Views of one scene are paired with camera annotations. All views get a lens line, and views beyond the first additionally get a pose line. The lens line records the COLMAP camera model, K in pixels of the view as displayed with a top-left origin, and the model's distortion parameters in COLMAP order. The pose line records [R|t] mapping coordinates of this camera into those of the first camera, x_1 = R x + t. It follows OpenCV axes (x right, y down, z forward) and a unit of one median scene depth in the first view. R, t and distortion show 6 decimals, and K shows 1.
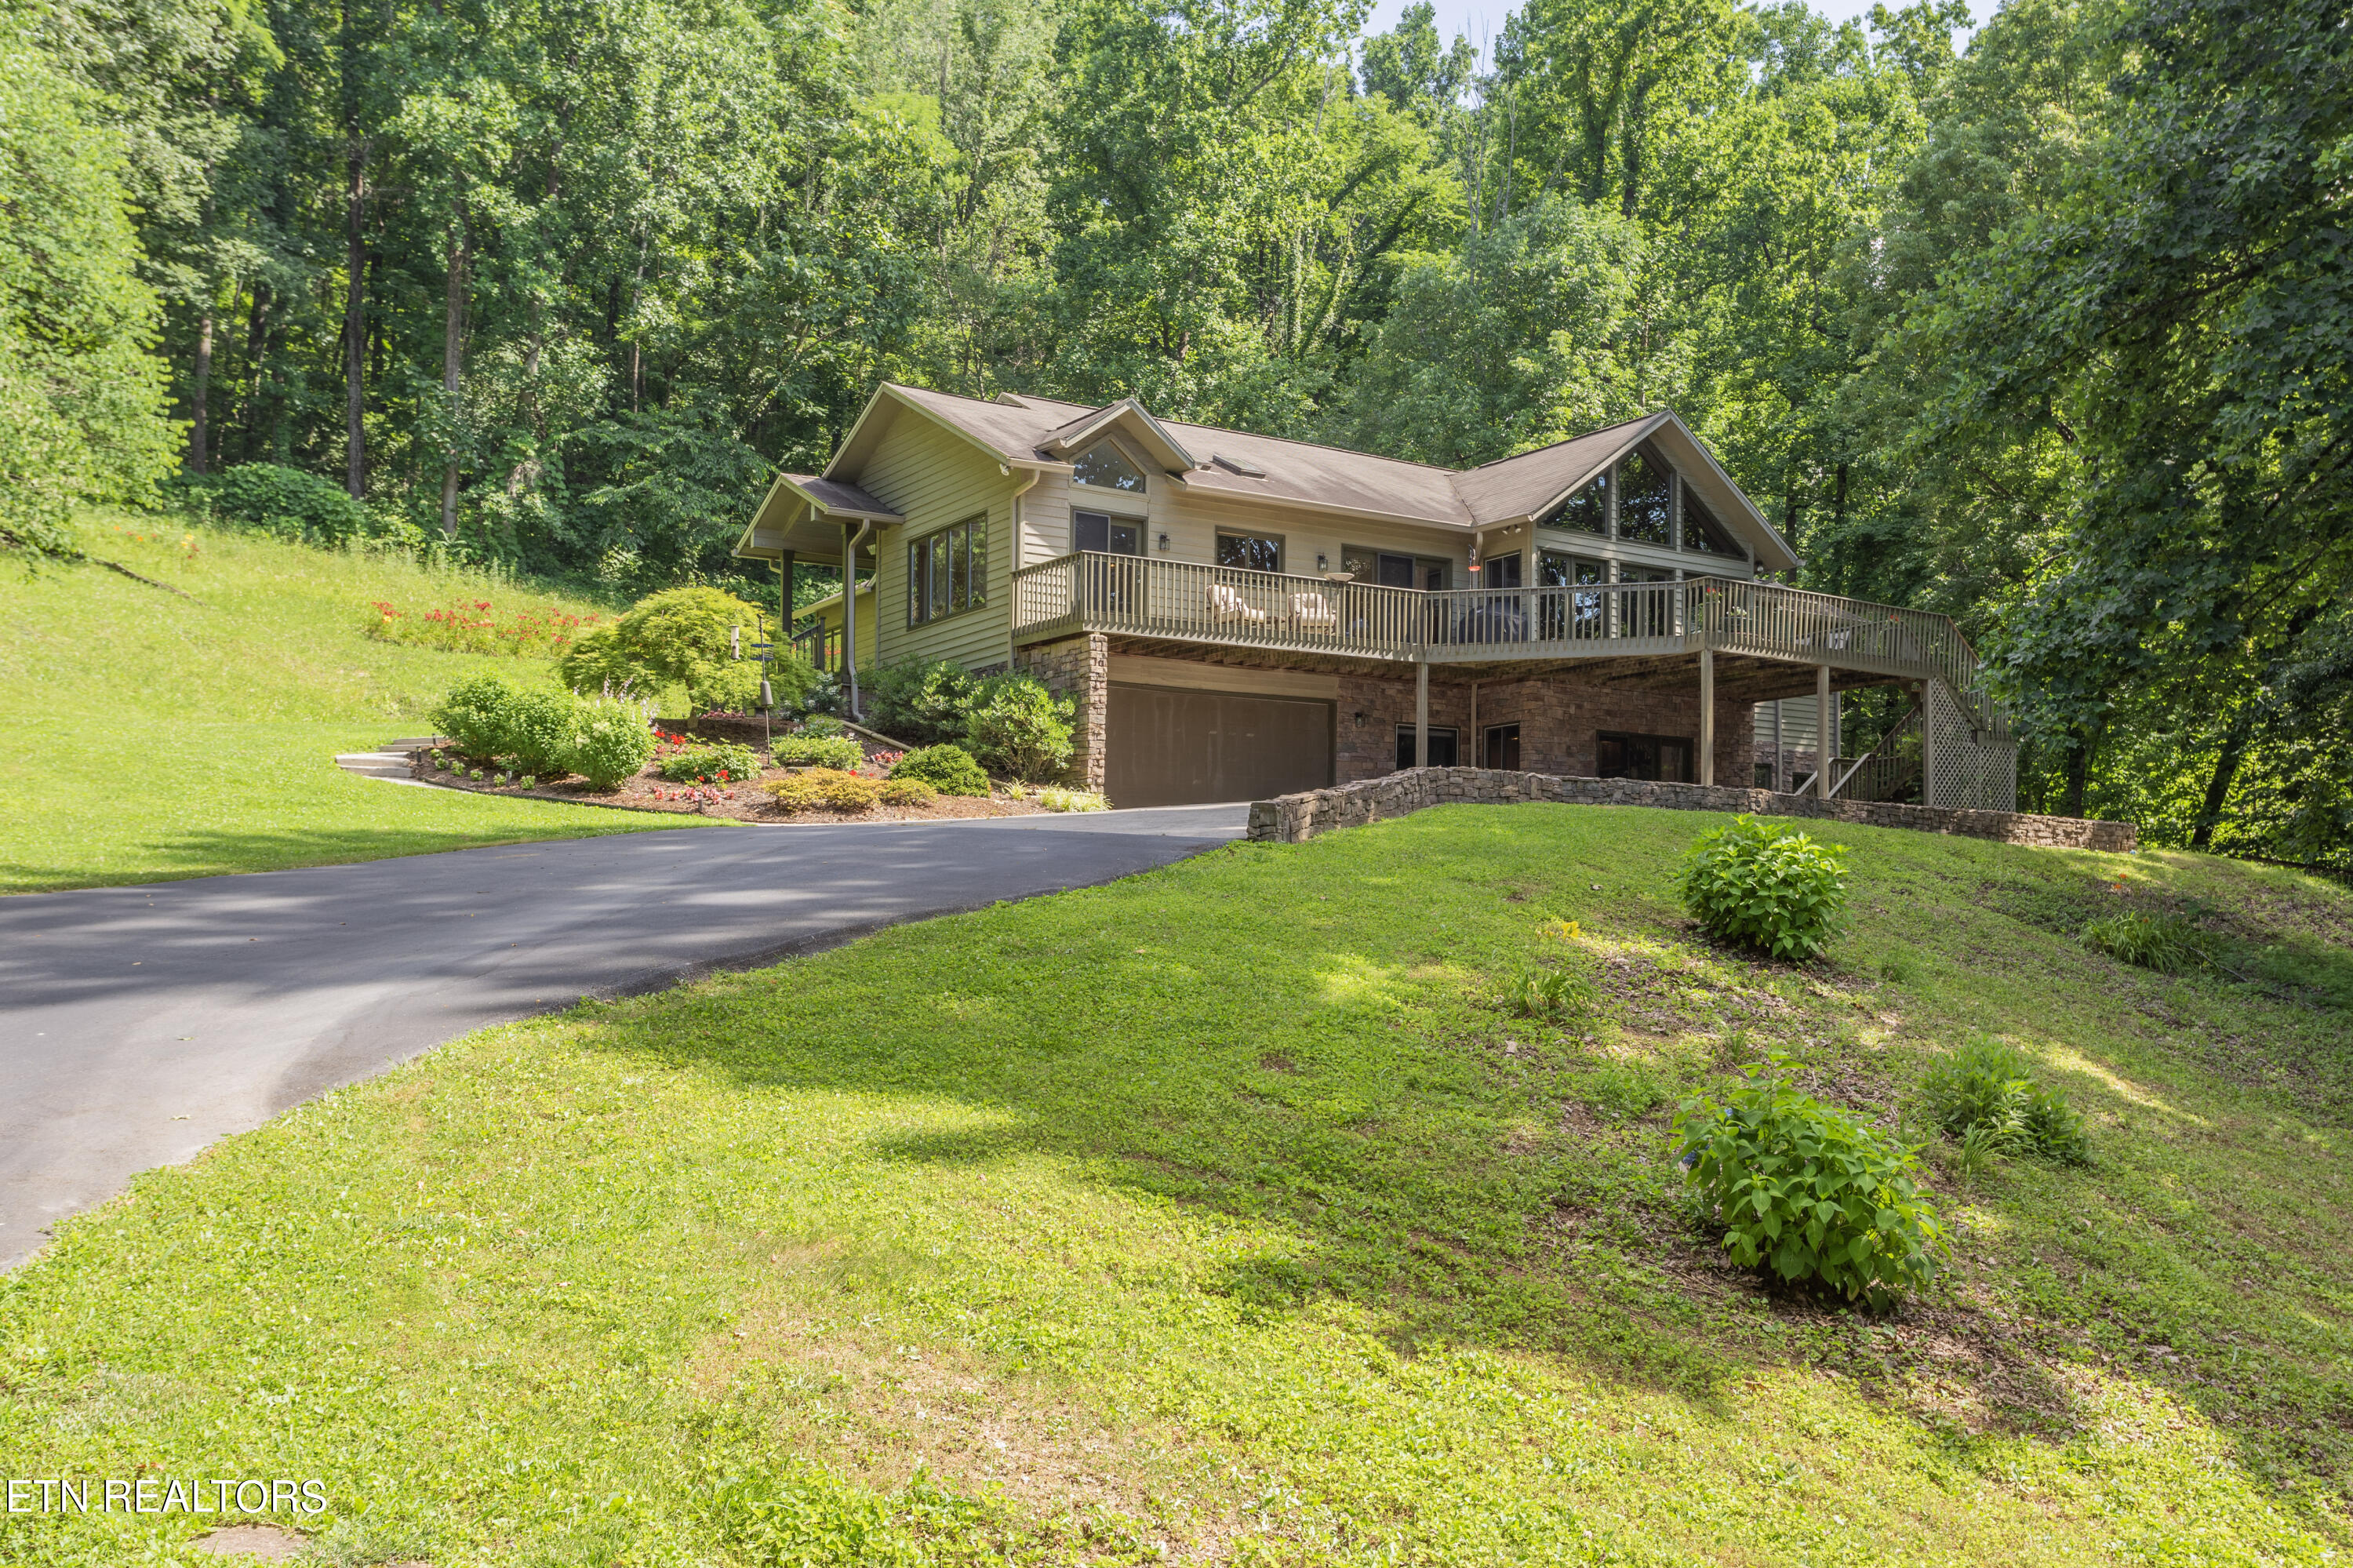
lens RADIAL K [[2111.4, 0, 1182.0], [0, 2111.4, 793.7], [0, 0, 1]] dist [0.078681, 0.014413]
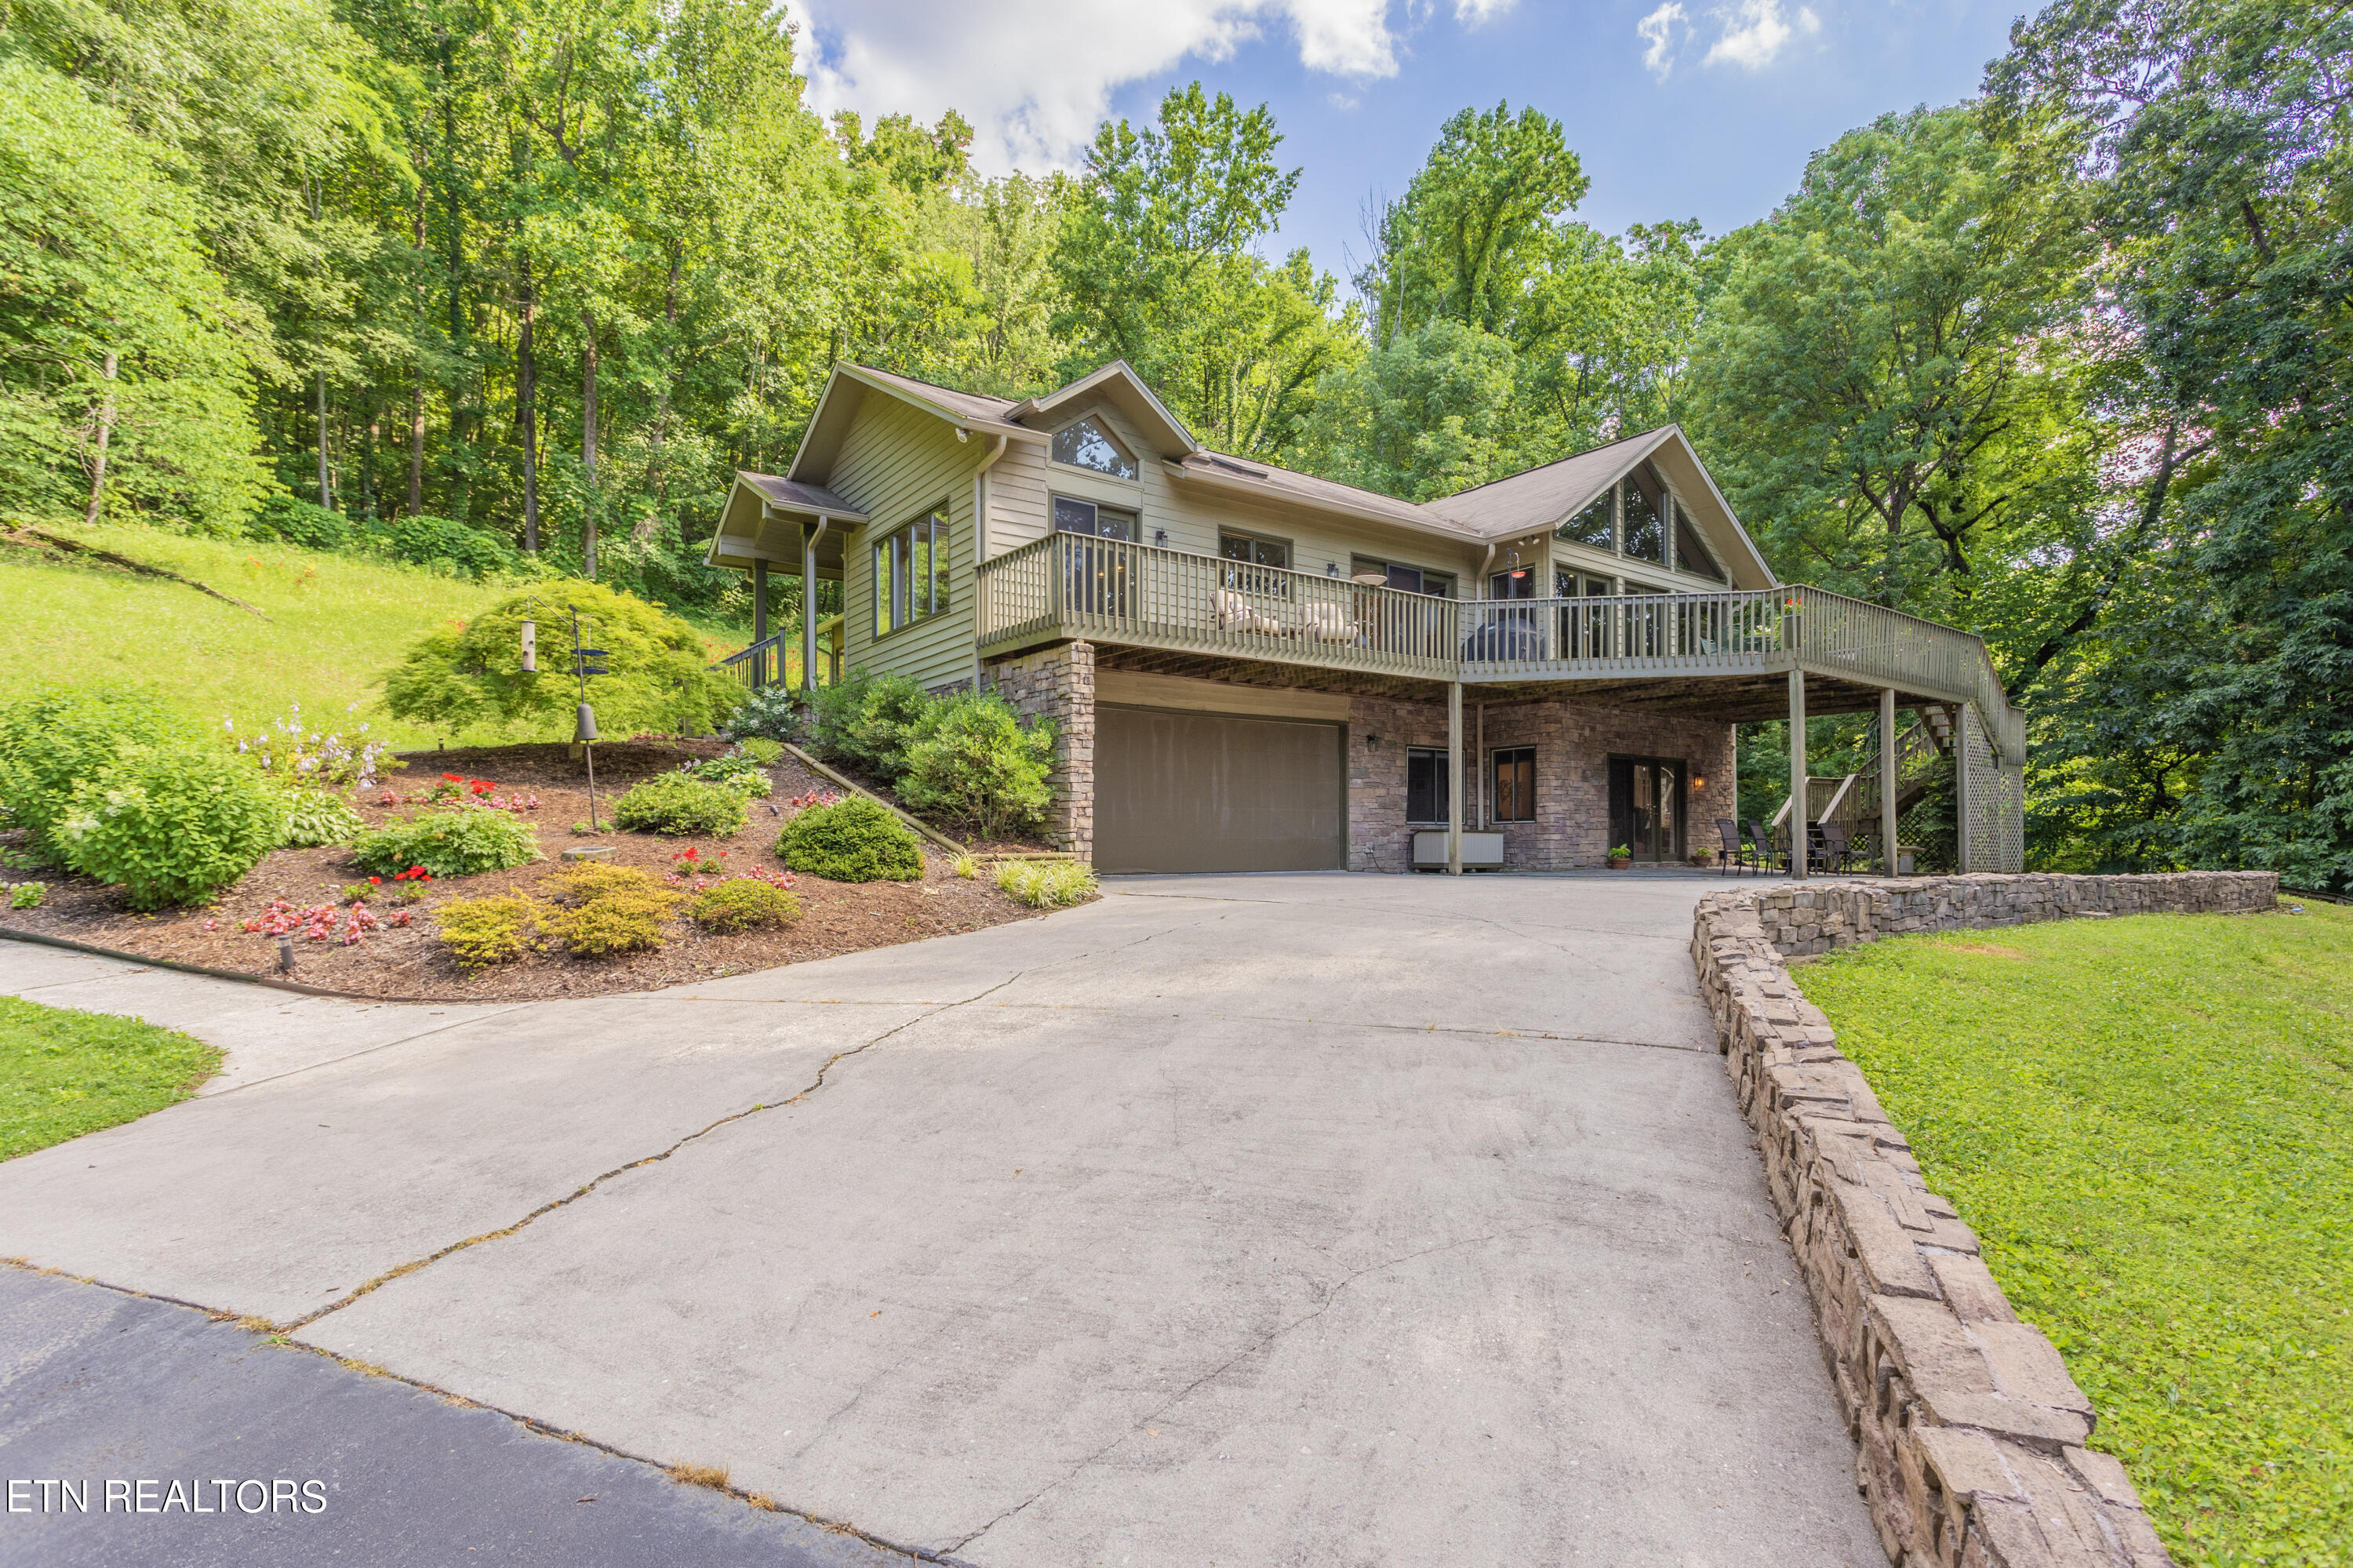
lens RADIAL K [[1131.7, 0, 1272.1], [0, 1131.7, 841.7], [0, 0, 1]] dist [0.012989, -0.000069]
pose [[0.993760, -0.009384, 0.111145, -0.015032], [0.000331, 0.996698, 0.081193, -0.031543], [-0.111540, -0.080650, 0.990482, 0.498695]]
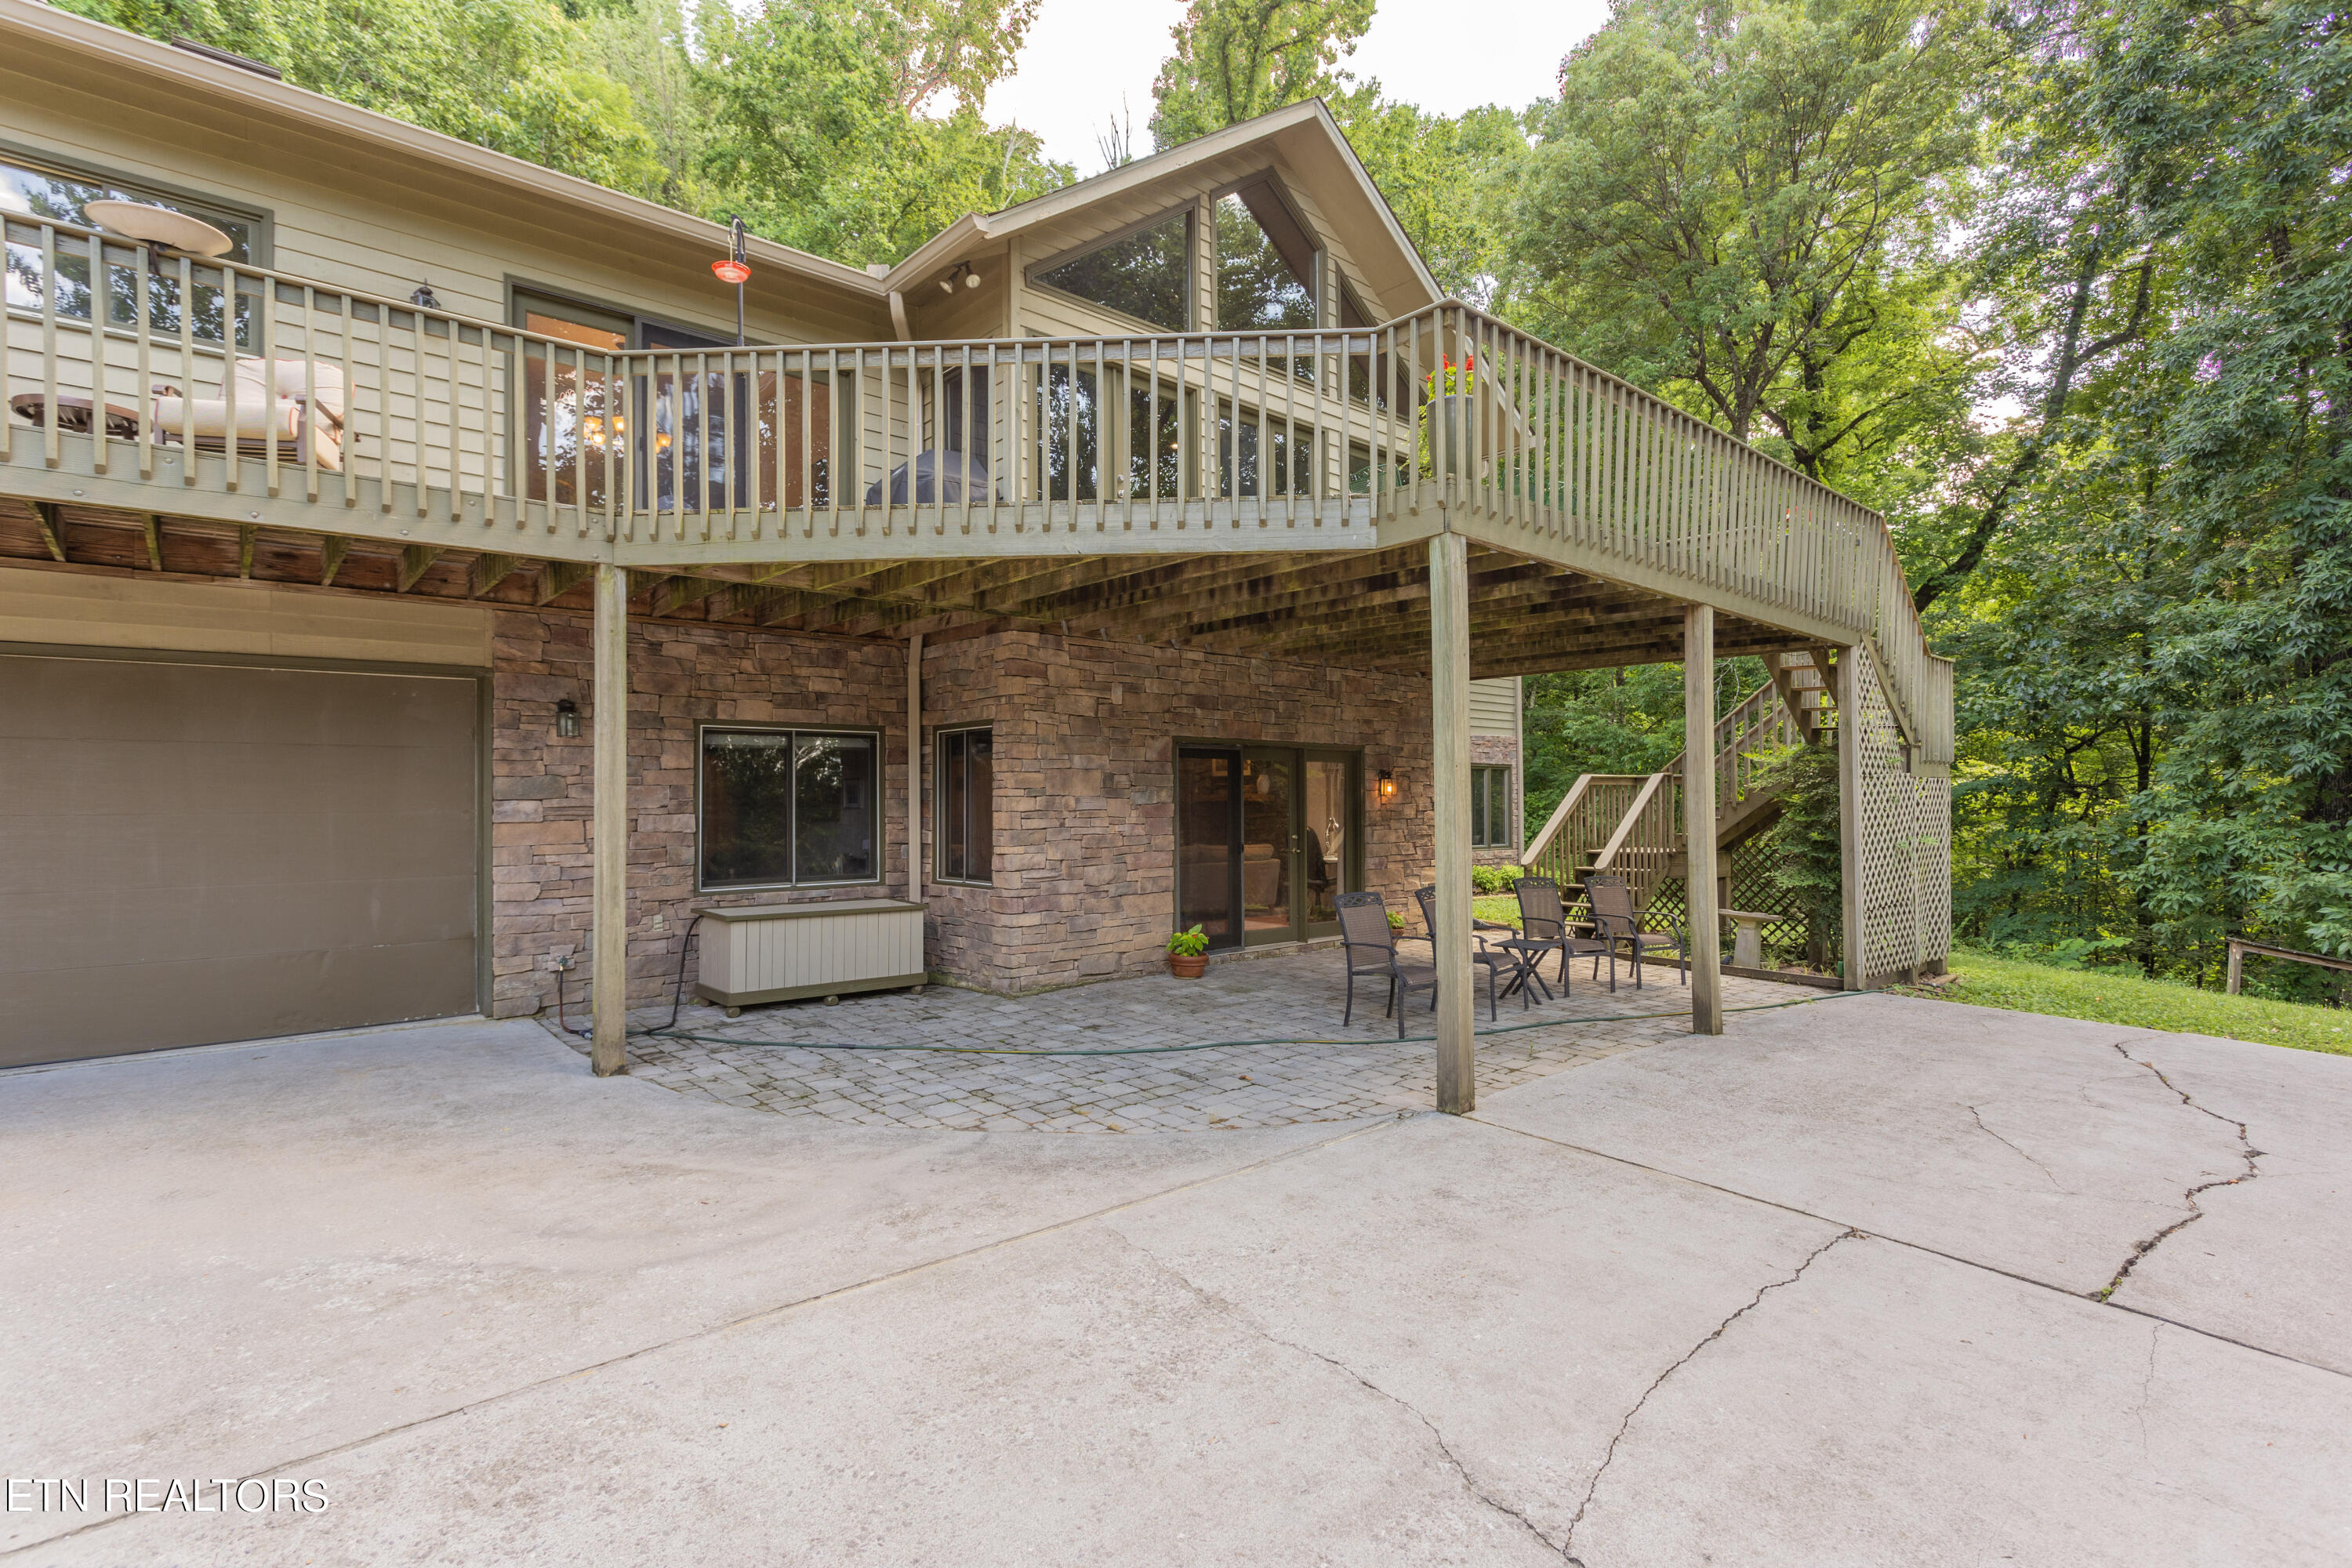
lens RADIAL K [[1131.2, 0, 1249.8], [0, 1131.2, 798.9], [0, 0, 1]] dist [0.012989, -0.000069]
pose [[0.980771, -0.009844, 0.194915, 0.165310], [-0.006290, 0.996614, 0.081982, -0.037453], [-0.195062, -0.081632, 0.977388, 0.745739]]
